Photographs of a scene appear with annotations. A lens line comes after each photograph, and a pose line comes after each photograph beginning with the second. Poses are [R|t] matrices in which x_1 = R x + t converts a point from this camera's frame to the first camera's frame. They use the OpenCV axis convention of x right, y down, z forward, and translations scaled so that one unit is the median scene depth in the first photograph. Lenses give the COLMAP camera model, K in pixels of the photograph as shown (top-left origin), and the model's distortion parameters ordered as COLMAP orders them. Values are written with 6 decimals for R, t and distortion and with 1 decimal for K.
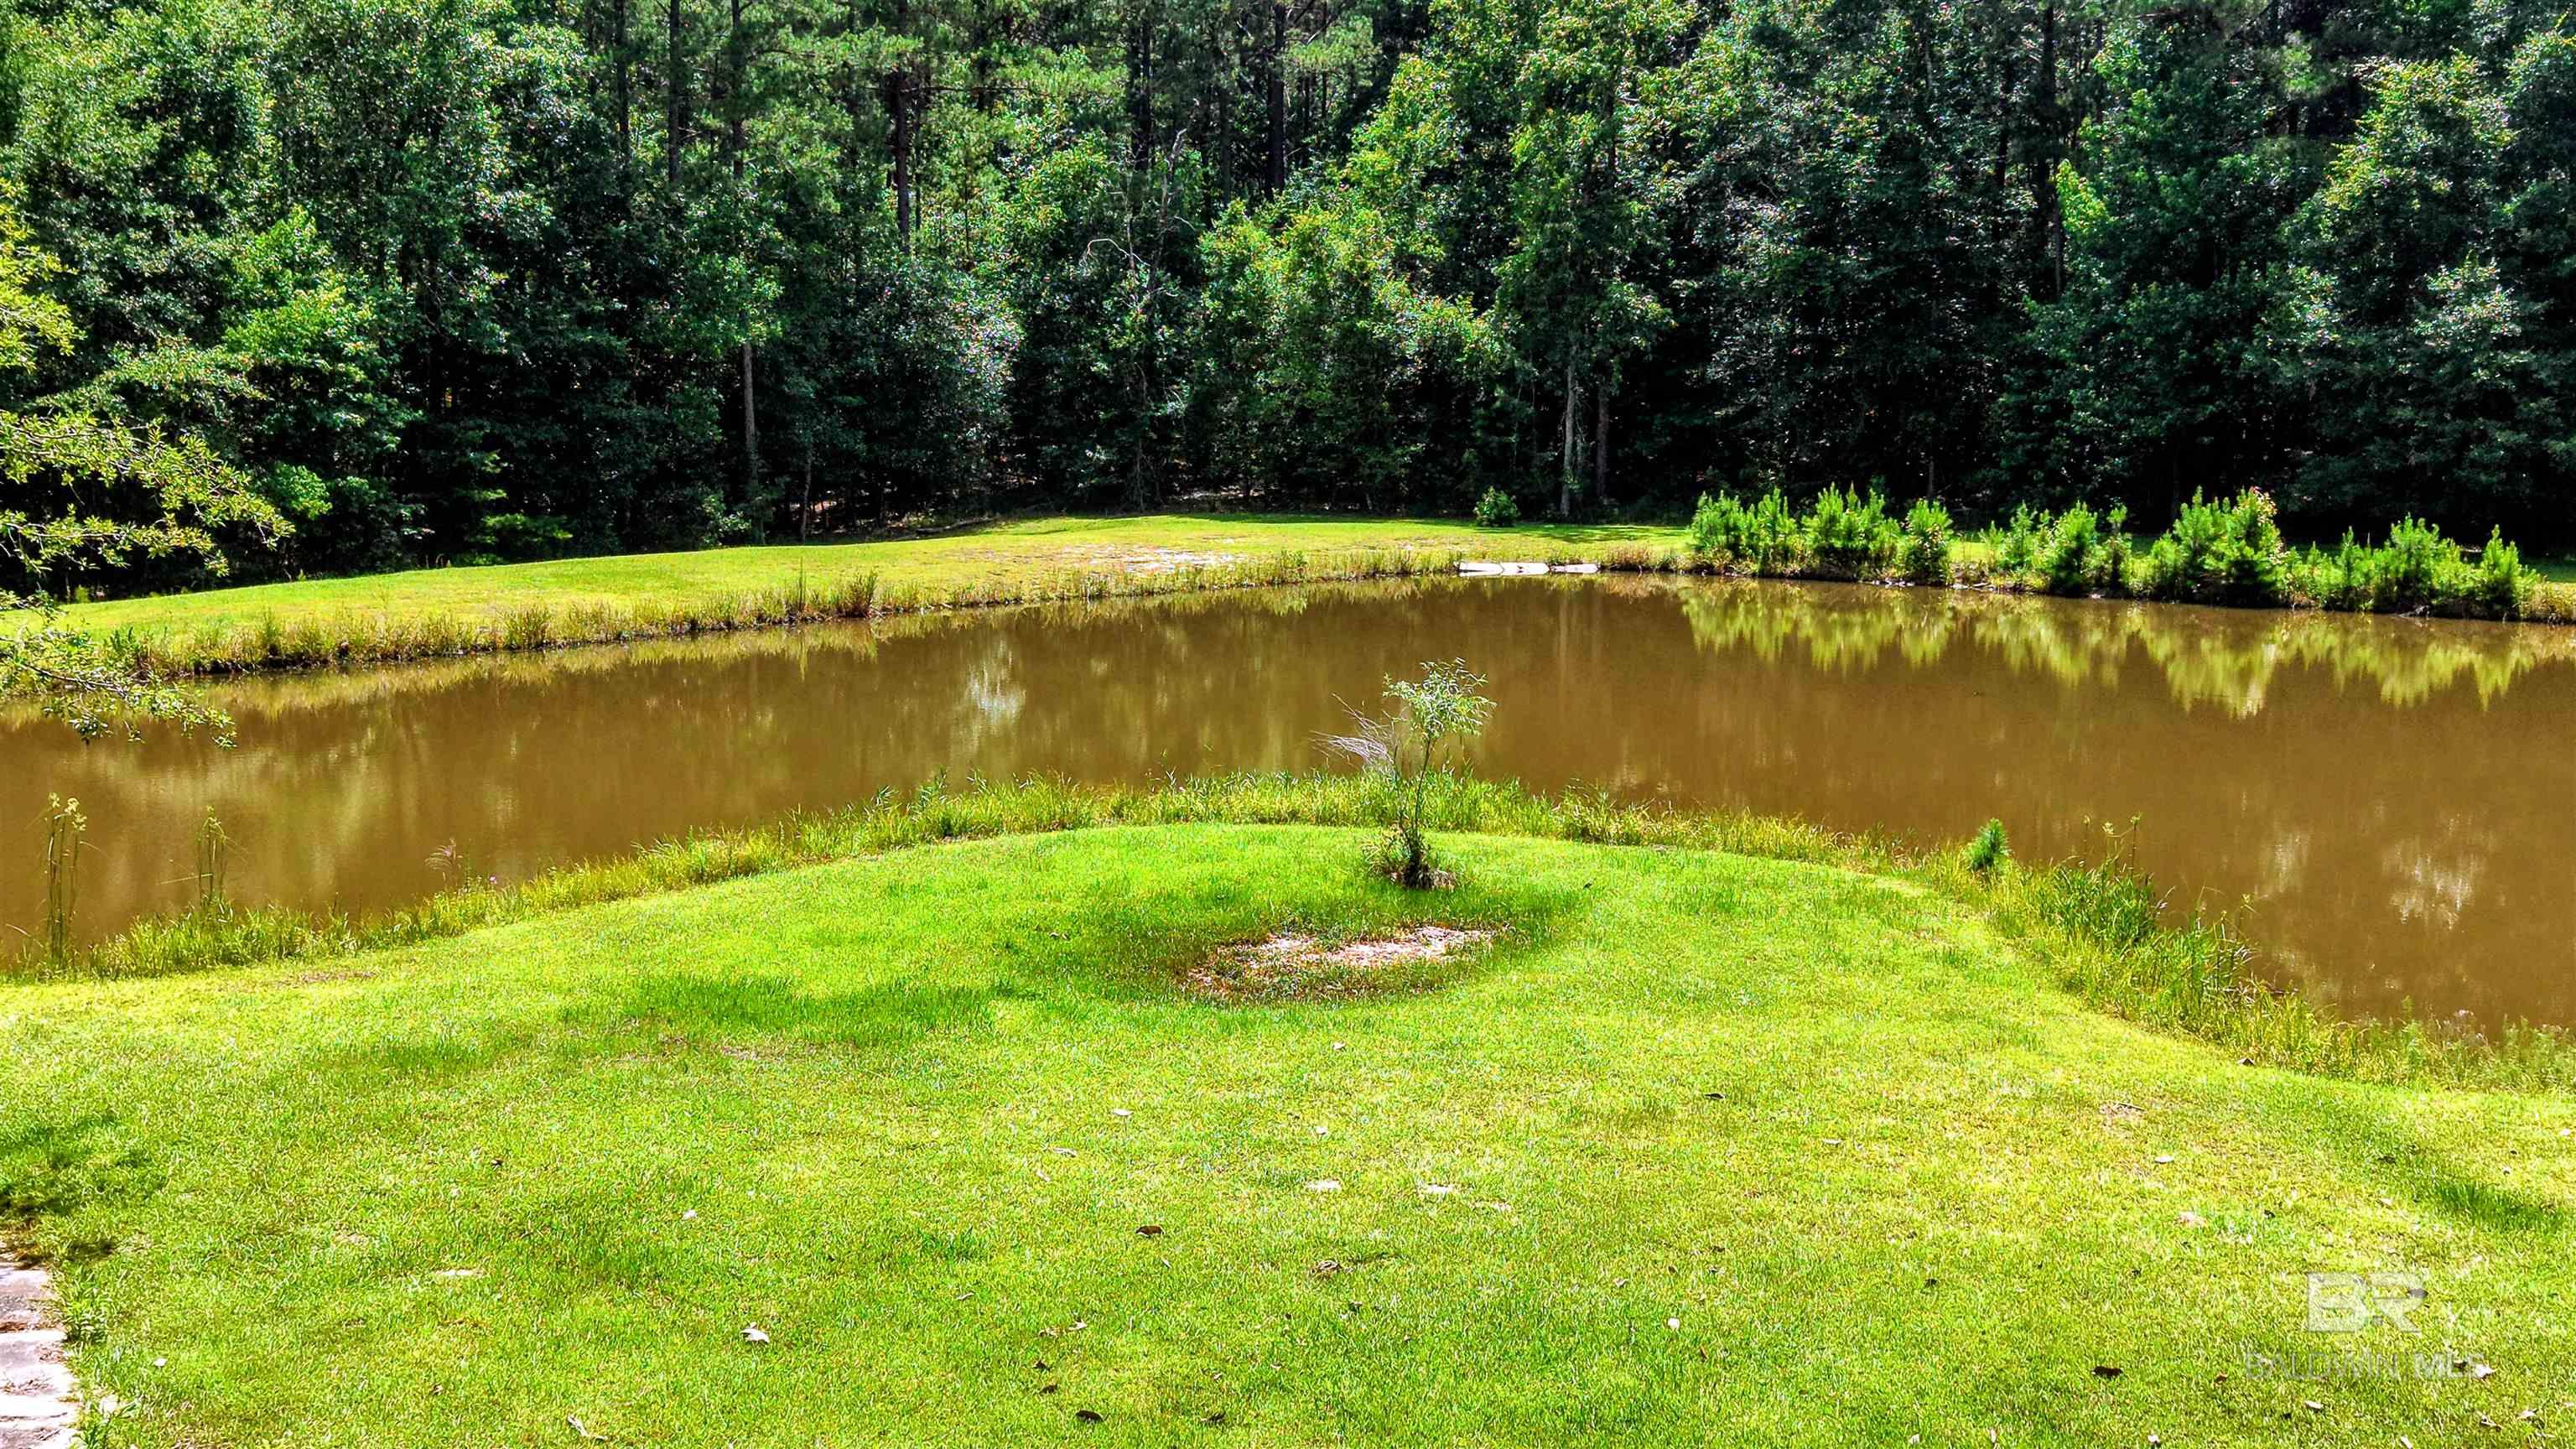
lens RADIAL K [[2892.9, 0, 1288.0], [0, 2892.9, 724.5], [0, 0, 1]] dist [0.191487, -0.657868]
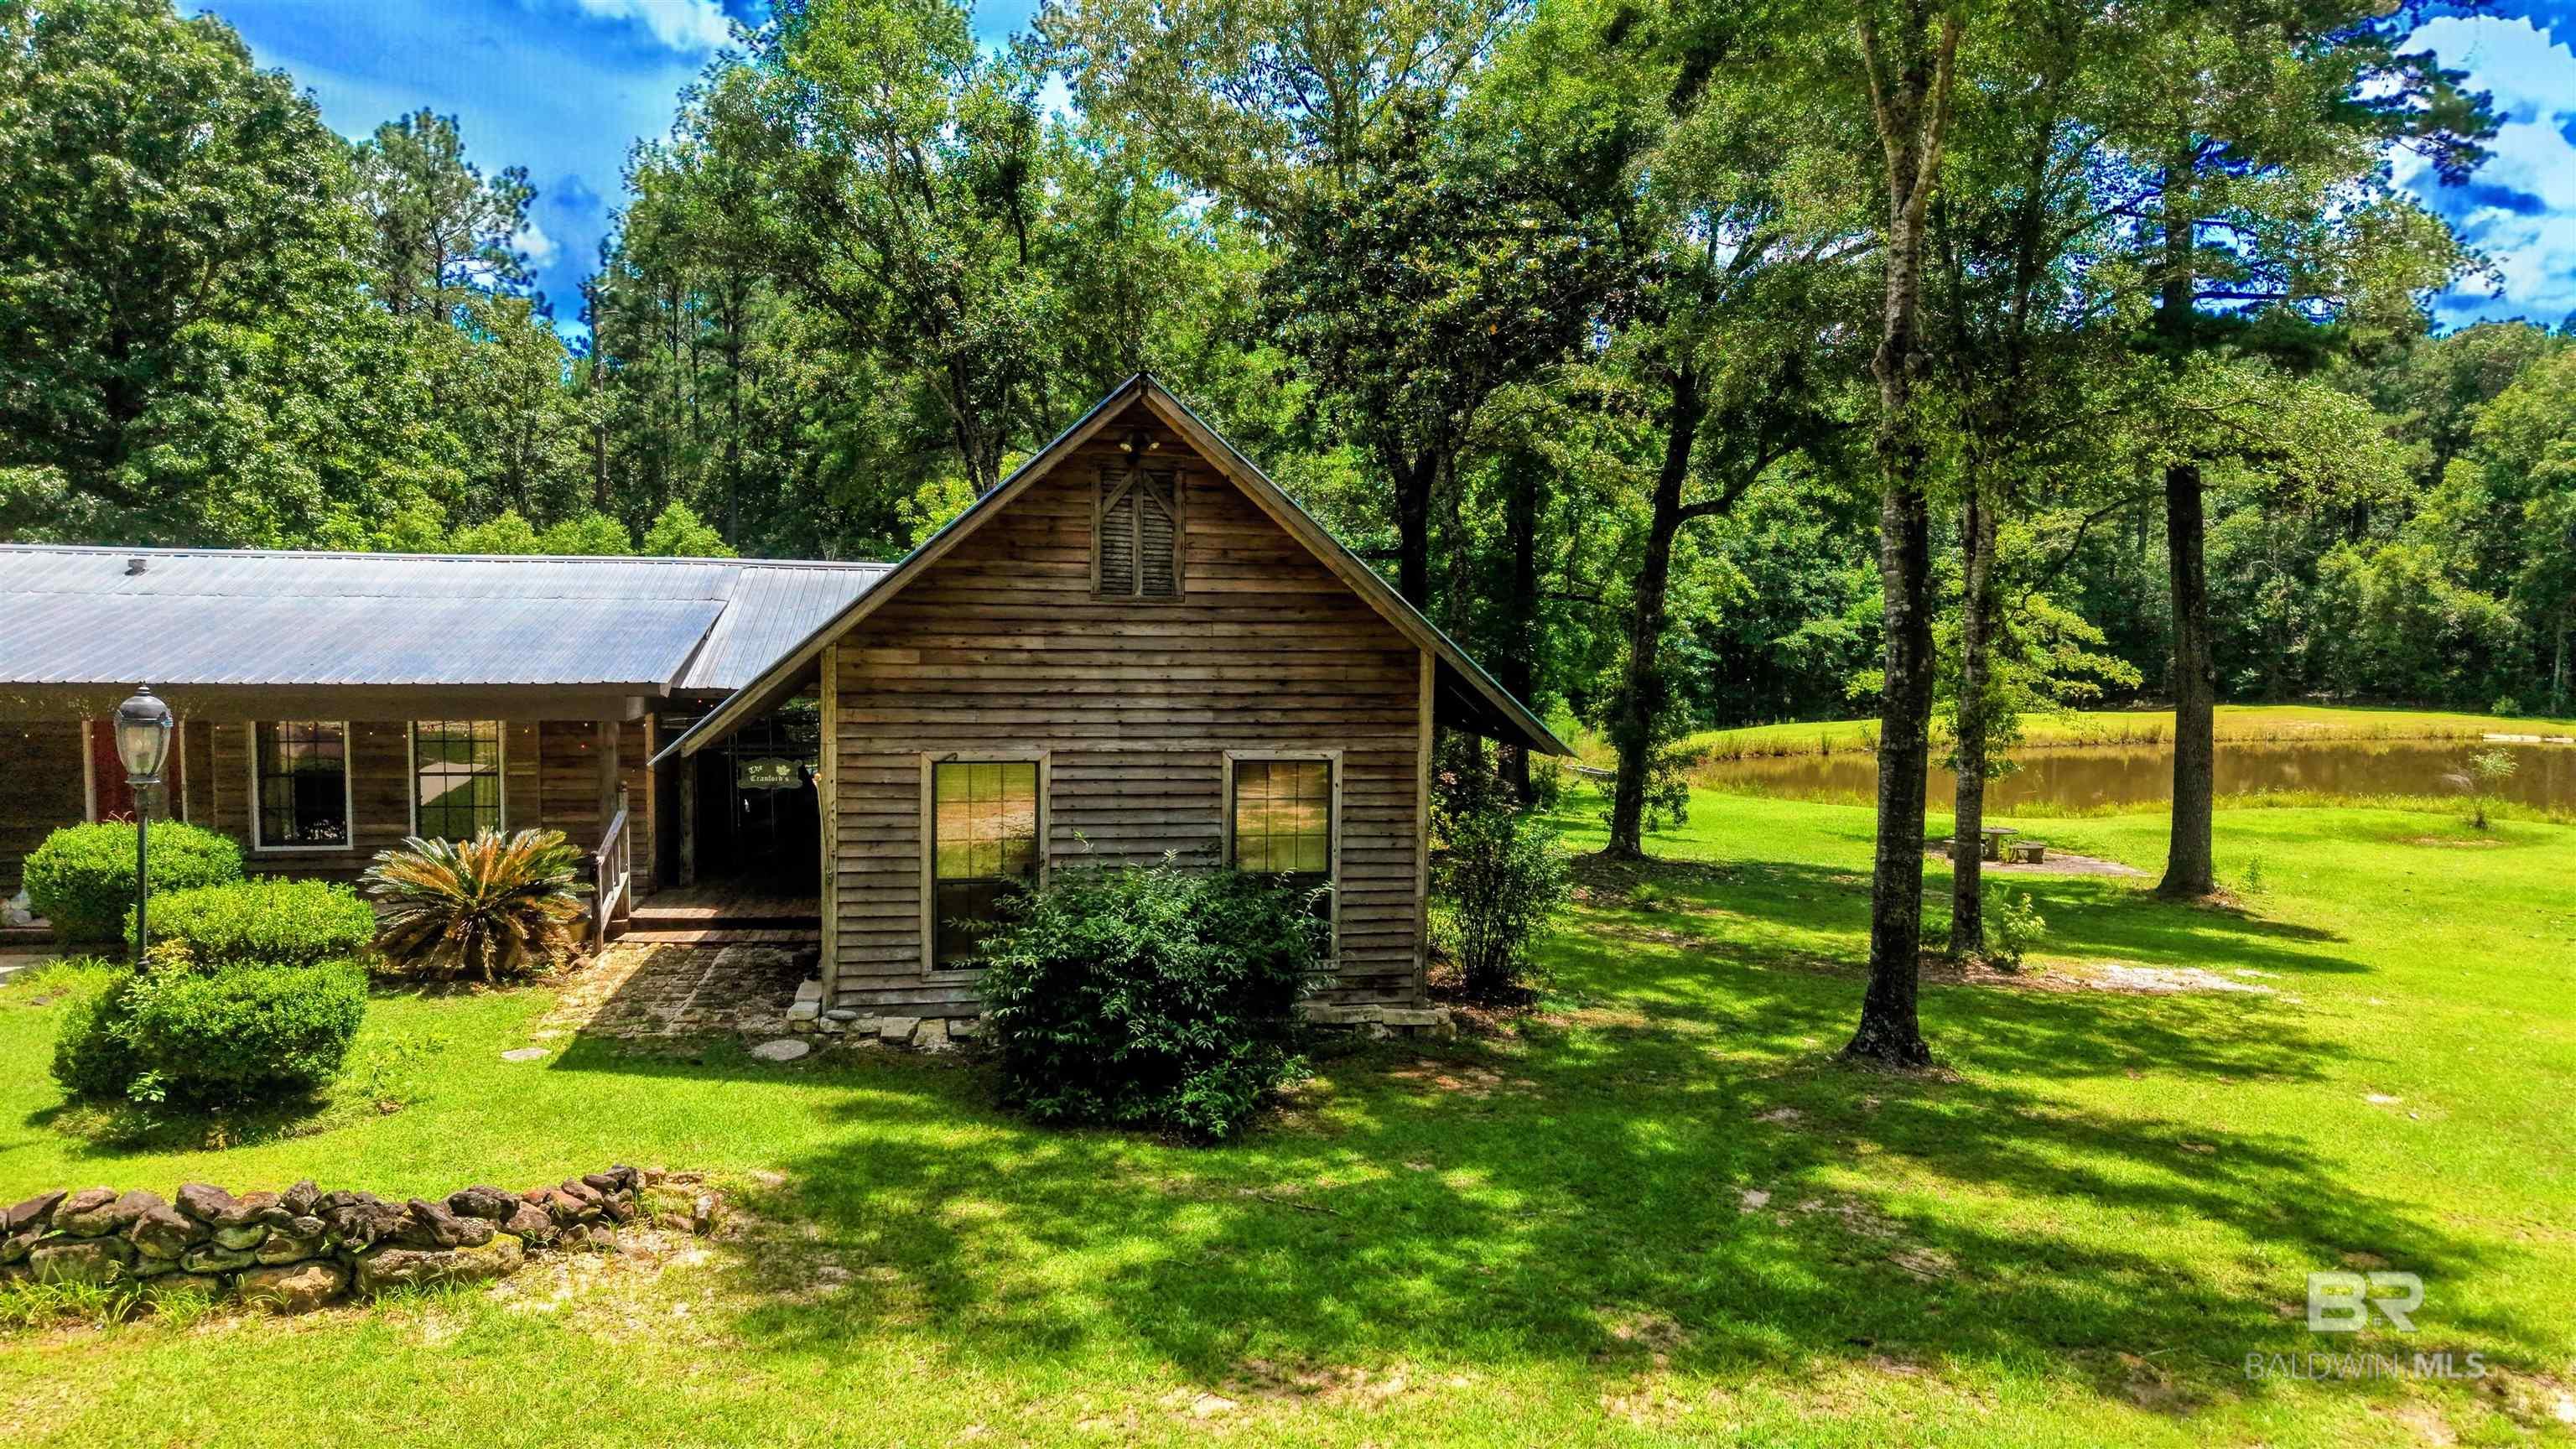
lens RADIAL K [[1721.5, 0, 1288.0], [0, 1721.5, 724.5], [0, 0, 1]] dist [0.032254, -0.034661]
pose [[0.859604, 0.040112, -0.509384, -0.034781], [-0.070187, 0.996733, -0.039954, 0.037762], [0.506117, 0.070097, 0.859612, -0.365649]]
